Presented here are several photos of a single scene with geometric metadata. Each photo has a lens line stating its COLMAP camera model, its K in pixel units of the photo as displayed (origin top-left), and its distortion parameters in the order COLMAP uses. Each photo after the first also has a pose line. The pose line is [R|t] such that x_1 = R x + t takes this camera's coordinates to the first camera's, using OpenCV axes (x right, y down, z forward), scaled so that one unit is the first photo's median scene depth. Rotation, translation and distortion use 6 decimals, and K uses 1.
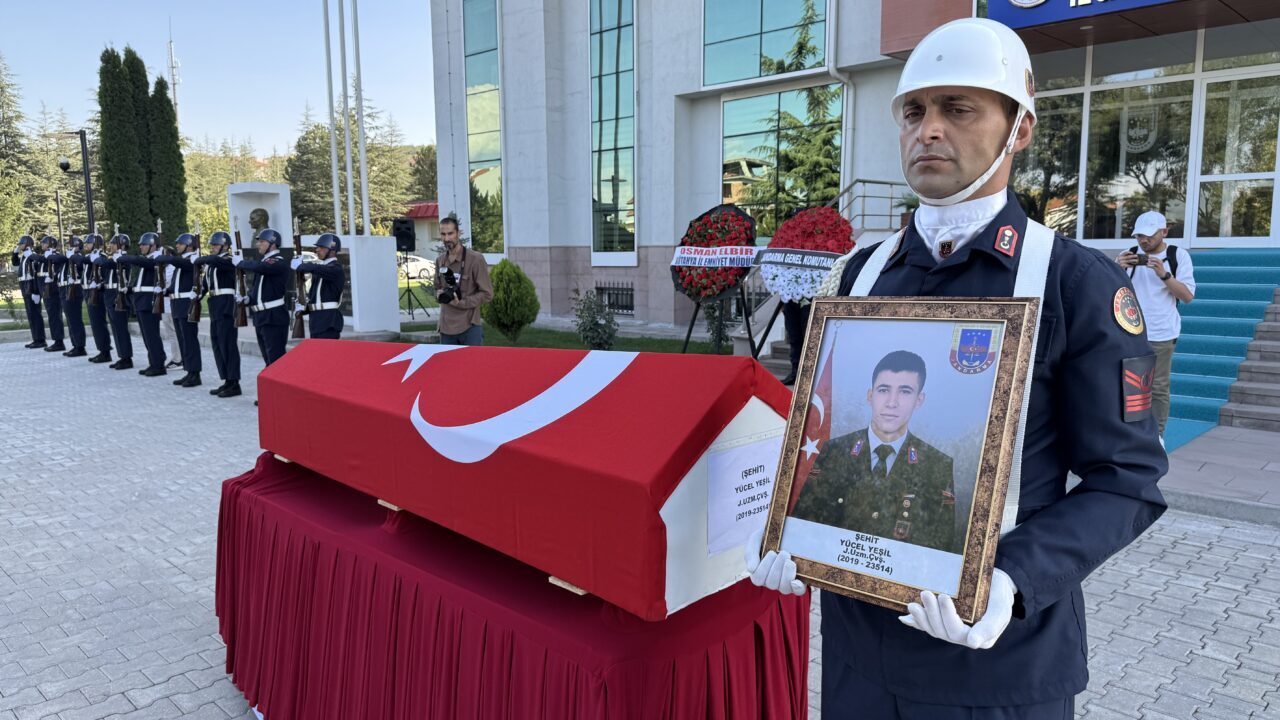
lens RADIAL K [[948.9, 0, 694.8], [0, 948.9, 363.6], [0, 0, 1]] dist [0.172008, -0.212750]
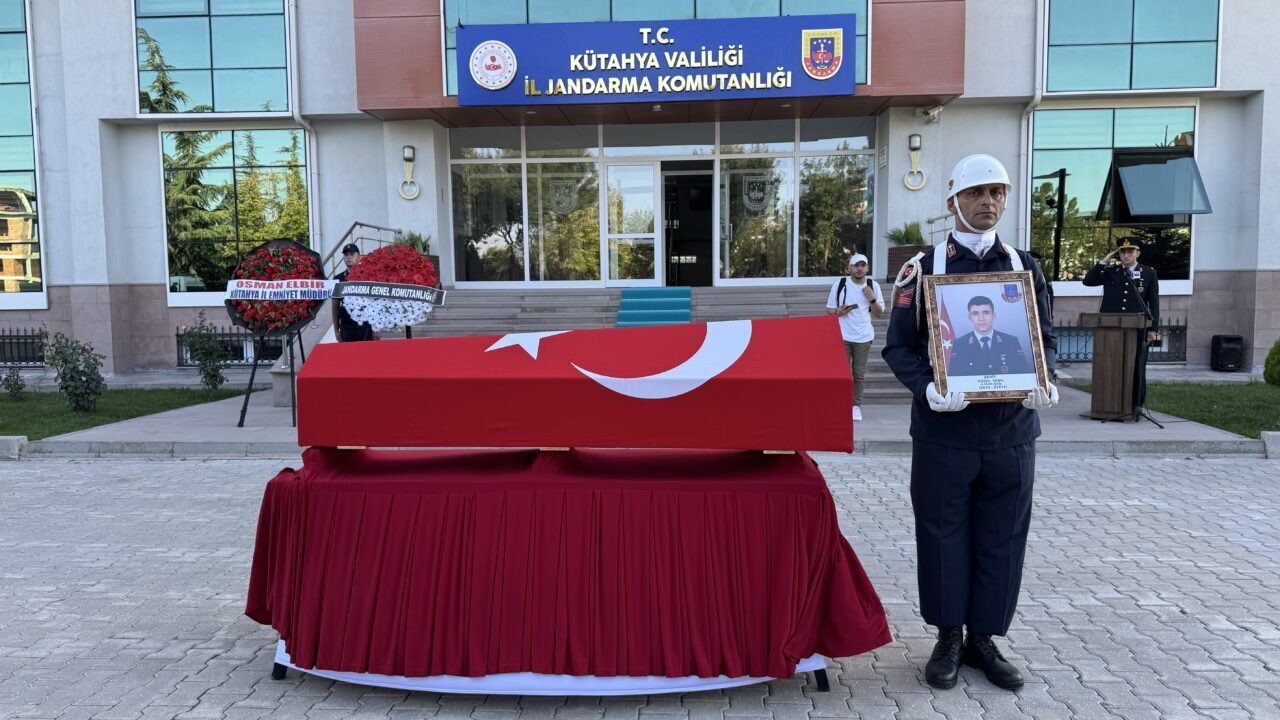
lens RADIAL K [[948.9, 0, 694.8], [0, 948.9, 363.6], [0, 0, 1]] dist [0.172008, -0.212750]
pose [[0.707501, -0.056902, 0.704418, -0.418488], [0.097351, 0.995098, -0.017394, 0.026725], [-0.699975, 0.080882, 0.709572, -0.029037]]
